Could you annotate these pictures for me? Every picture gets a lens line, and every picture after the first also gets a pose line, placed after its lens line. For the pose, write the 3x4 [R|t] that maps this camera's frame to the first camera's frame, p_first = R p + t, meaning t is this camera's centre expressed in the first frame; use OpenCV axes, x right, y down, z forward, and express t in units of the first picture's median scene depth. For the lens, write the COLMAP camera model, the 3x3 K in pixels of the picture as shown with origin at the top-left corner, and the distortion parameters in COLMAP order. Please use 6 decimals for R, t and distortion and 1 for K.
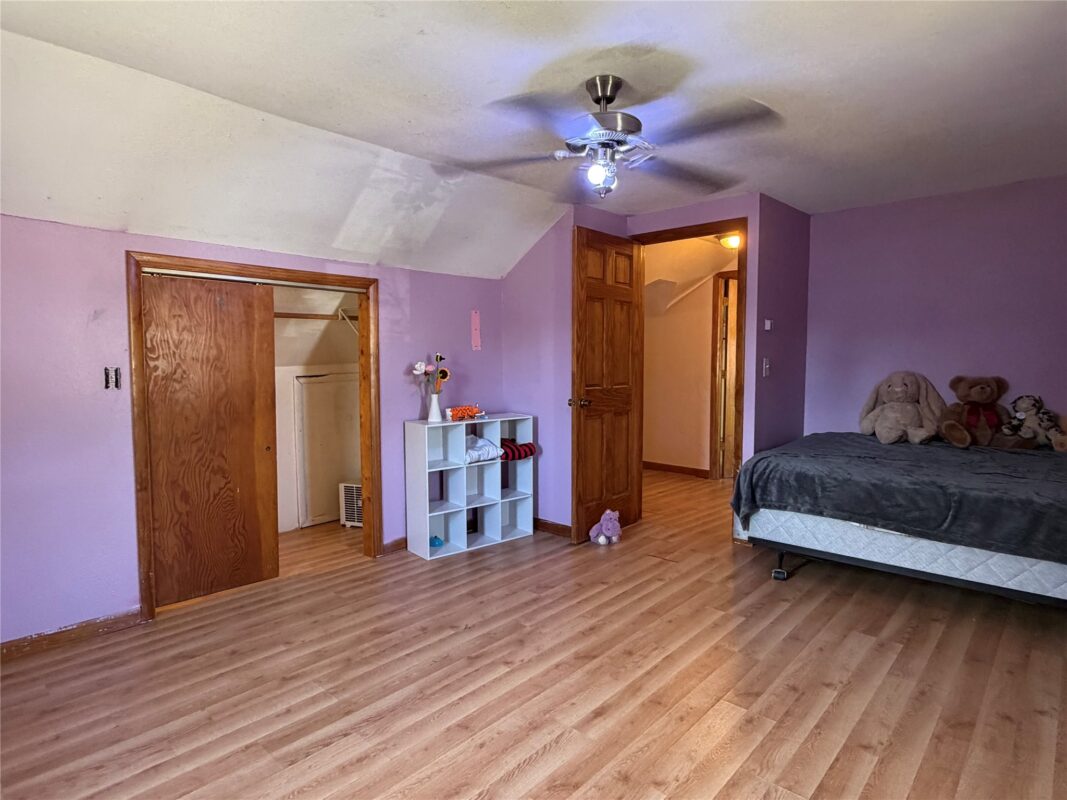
lens RADIAL K [[601.8, 0, 535.2], [0, 601.8, 401.9], [0, 0, 1]] dist [0.002251, 0.001724]
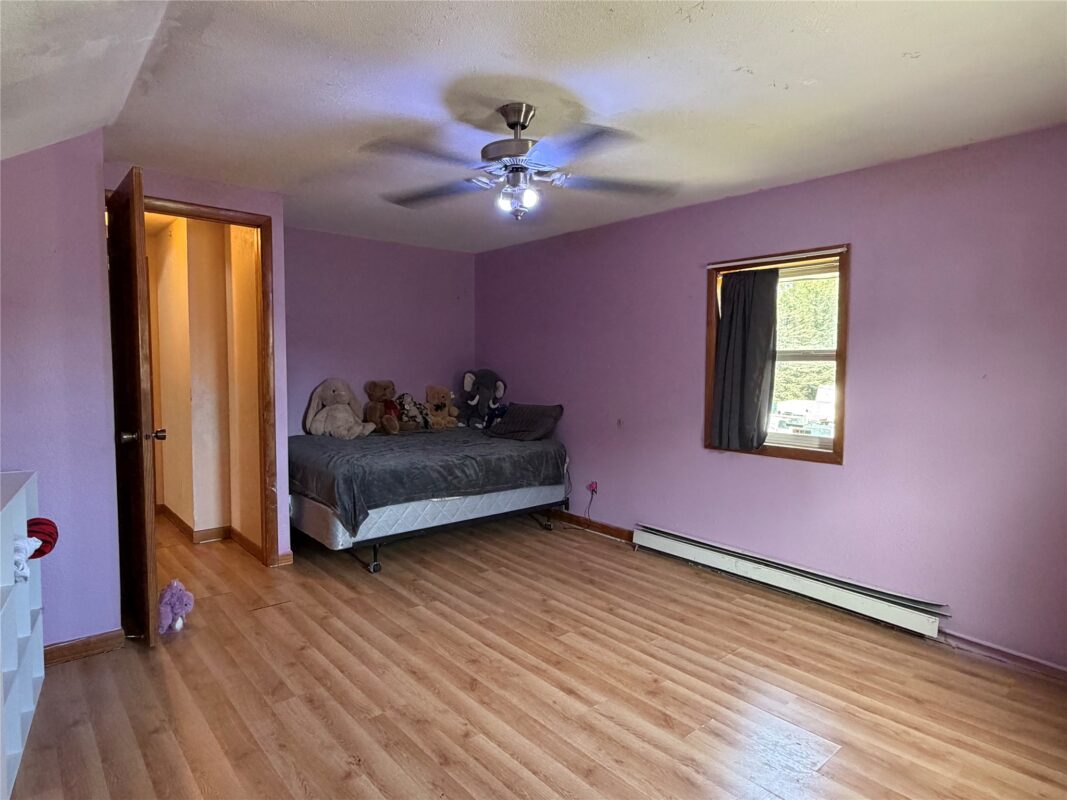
lens RADIAL K [[601.8, 0, 528.3], [0, 601.8, 398.2], [0, 0, 1]] dist [0.002251, 0.001724]
pose [[0.118977, -0.052757, 0.991494, -0.812980], [0.059967, 0.997146, 0.045862, -0.066397], [-0.991085, 0.054000, 0.121801, 0.756849]]
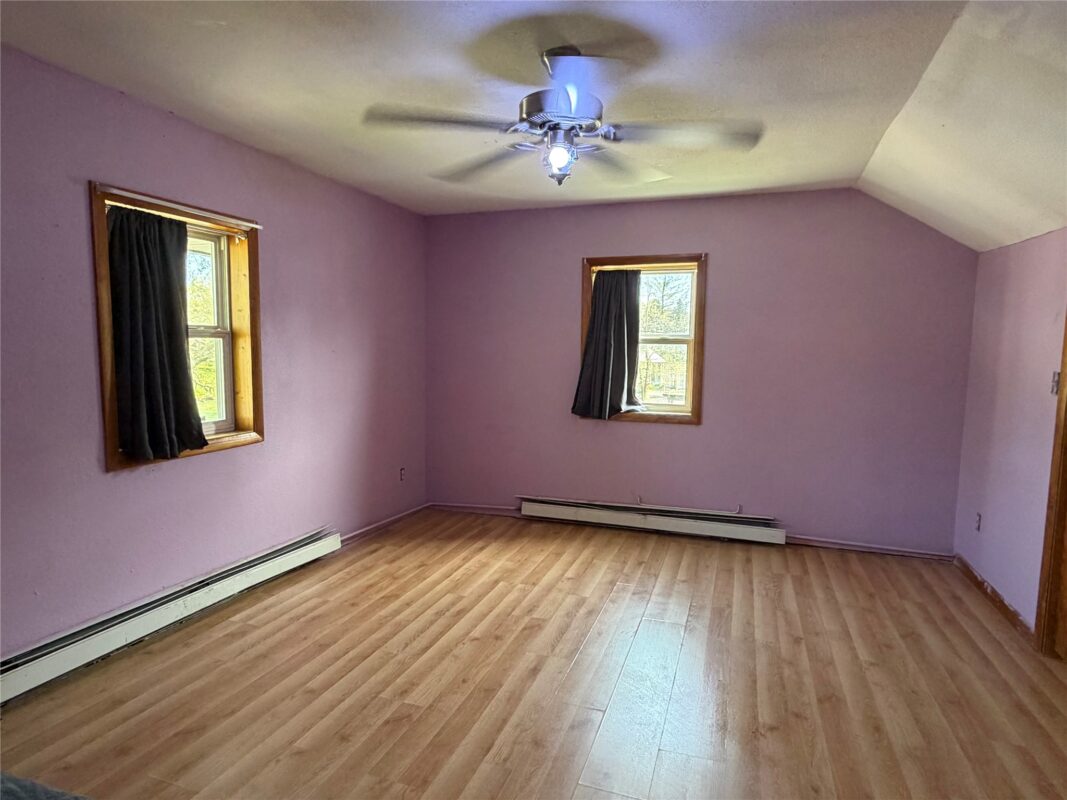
lens RADIAL K [[601.8, 0, 525.3], [0, 601.8, 404.0], [0, 0, 1]] dist [0.002251, 0.001724]
pose [[-0.926432, 0.028083, -0.375414, 0.444316], [-0.035271, 0.986353, 0.160824, -0.134763], [0.374807, 0.162233, -0.912798, 1.619561]]
